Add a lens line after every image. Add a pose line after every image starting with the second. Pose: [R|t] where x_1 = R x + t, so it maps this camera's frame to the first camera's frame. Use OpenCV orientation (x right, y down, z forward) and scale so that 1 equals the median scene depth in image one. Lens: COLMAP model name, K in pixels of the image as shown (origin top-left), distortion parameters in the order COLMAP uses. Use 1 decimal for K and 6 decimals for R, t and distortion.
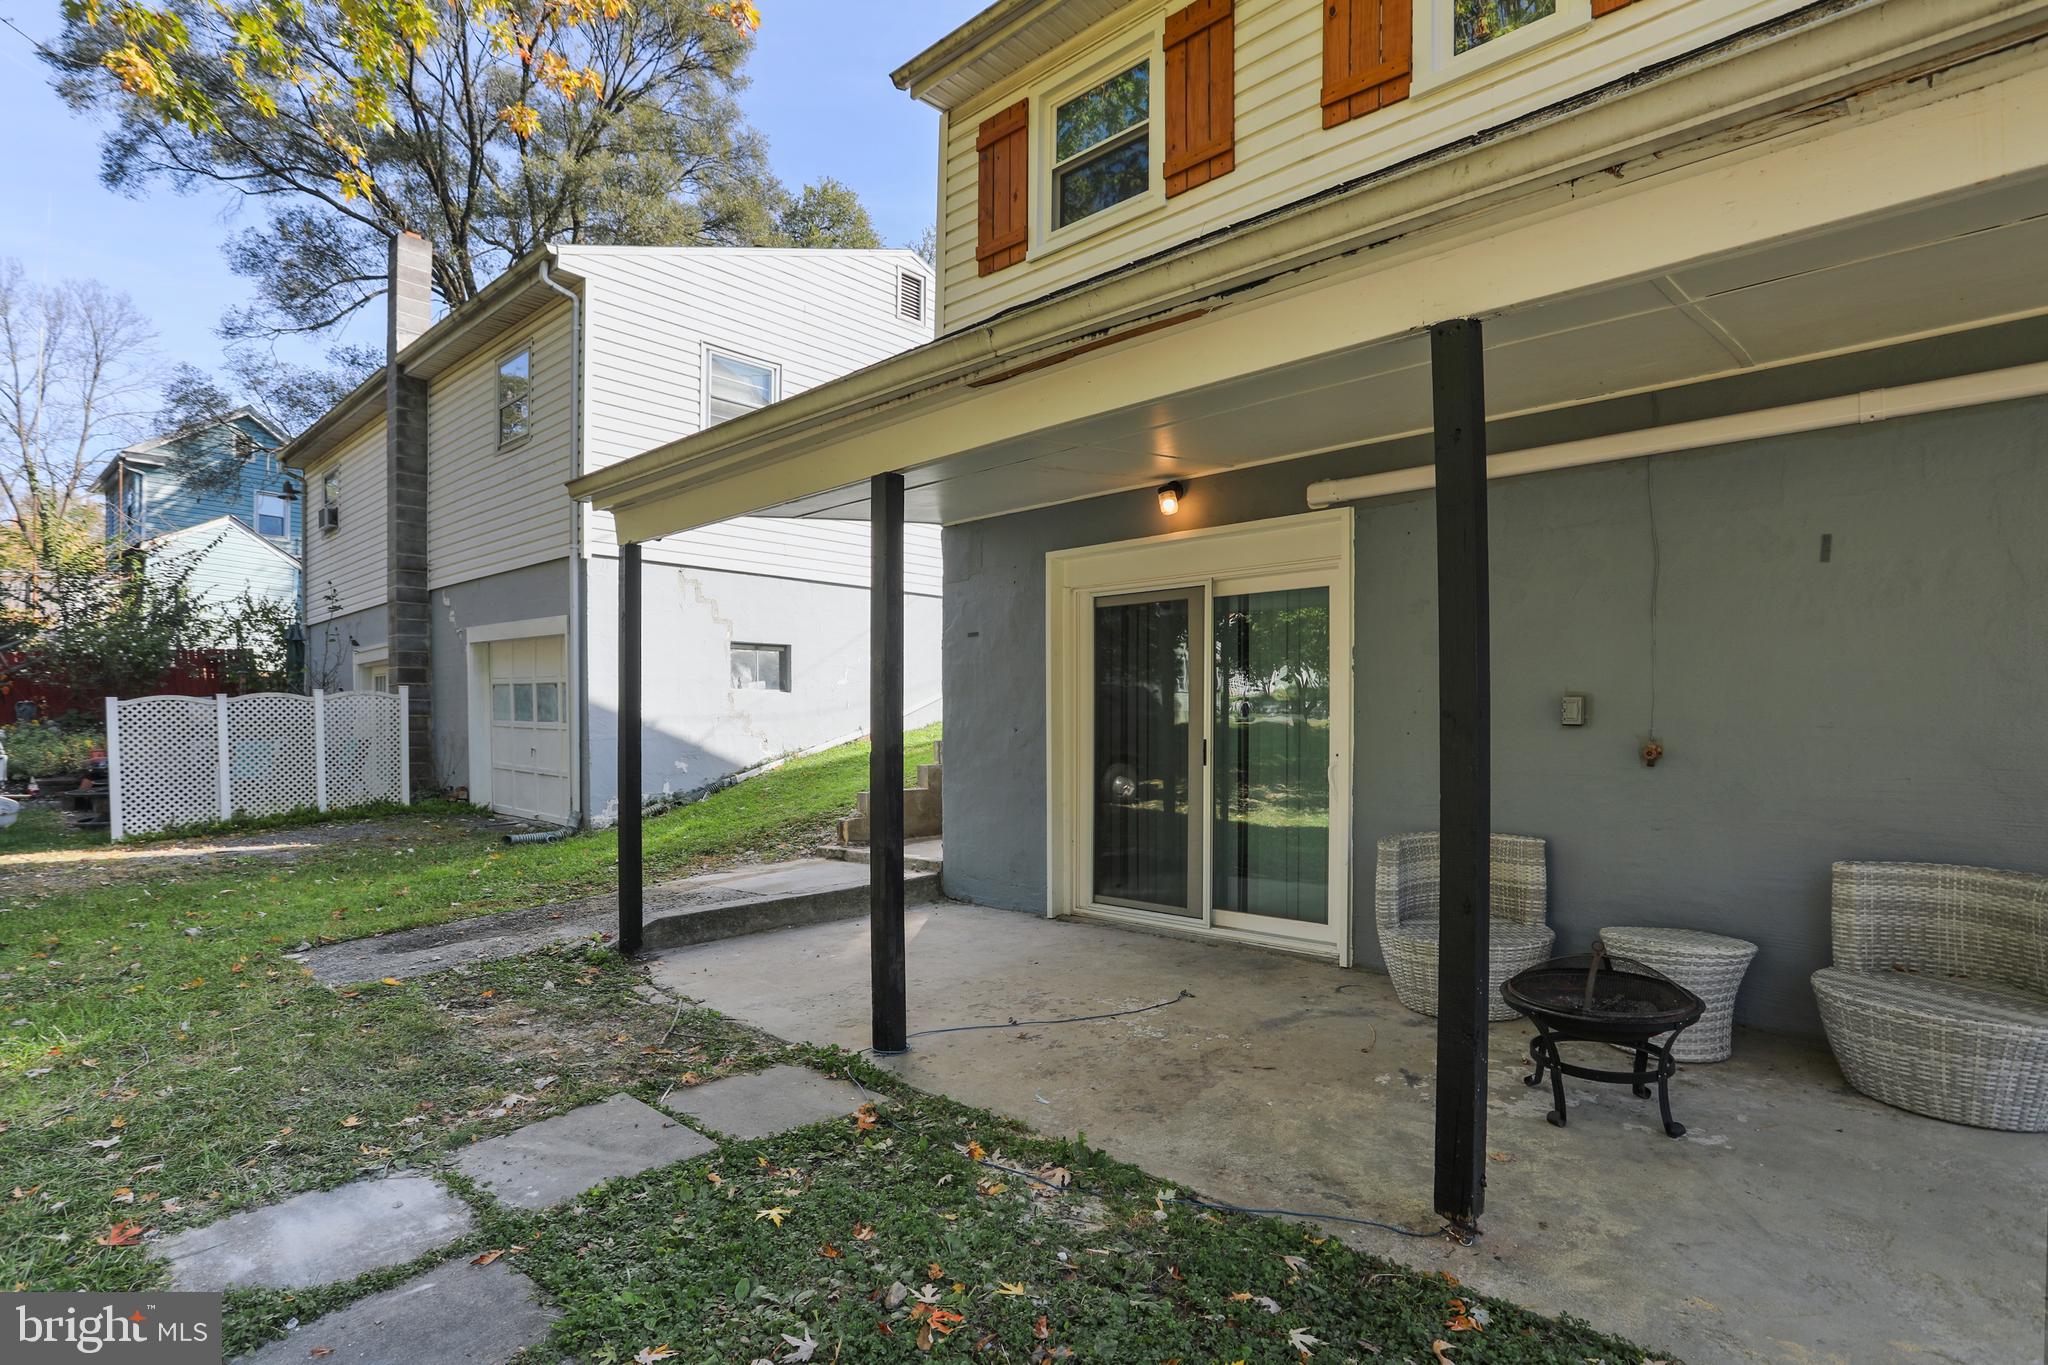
lens RADIAL K [[1020.5, 0, 1025.8], [0, 1020.5, 696.5], [0, 0, 1]] dist [-0.039642, 0.013973]
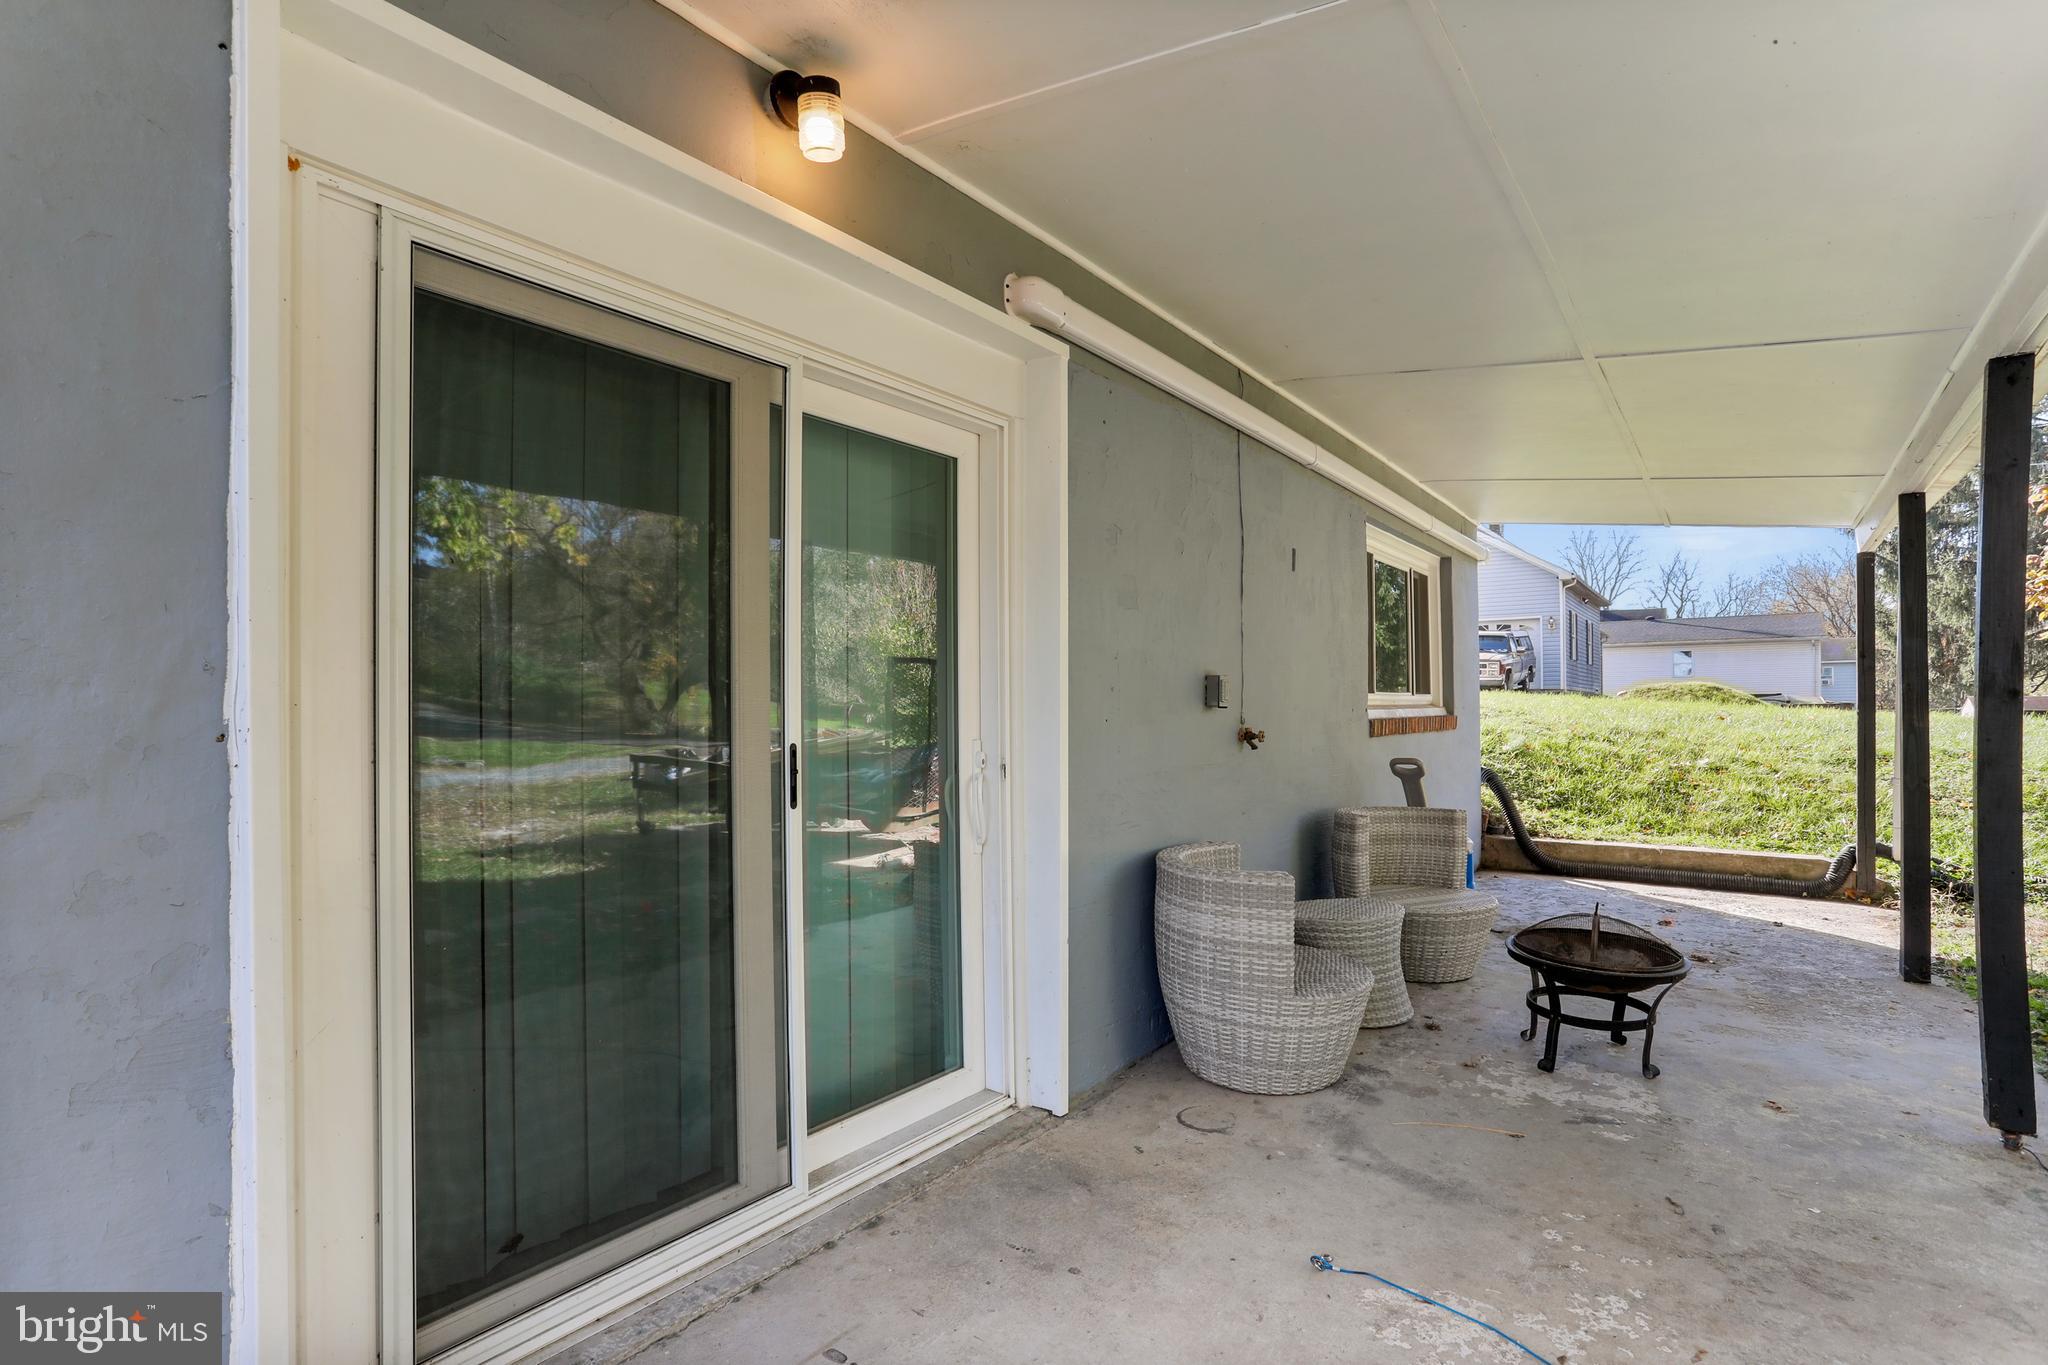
lens RADIAL K [[1020.5, 0, 1018.7], [0, 1020.5, 691.7], [0, 0, 1]] dist [-0.039642, 0.013973]
pose [[-0.115330, 0.019167, 0.993142, -0.323970], [-0.017003, 0.999629, -0.021267, 0.039170], [-0.993182, -0.019339, -0.114961, 1.291116]]
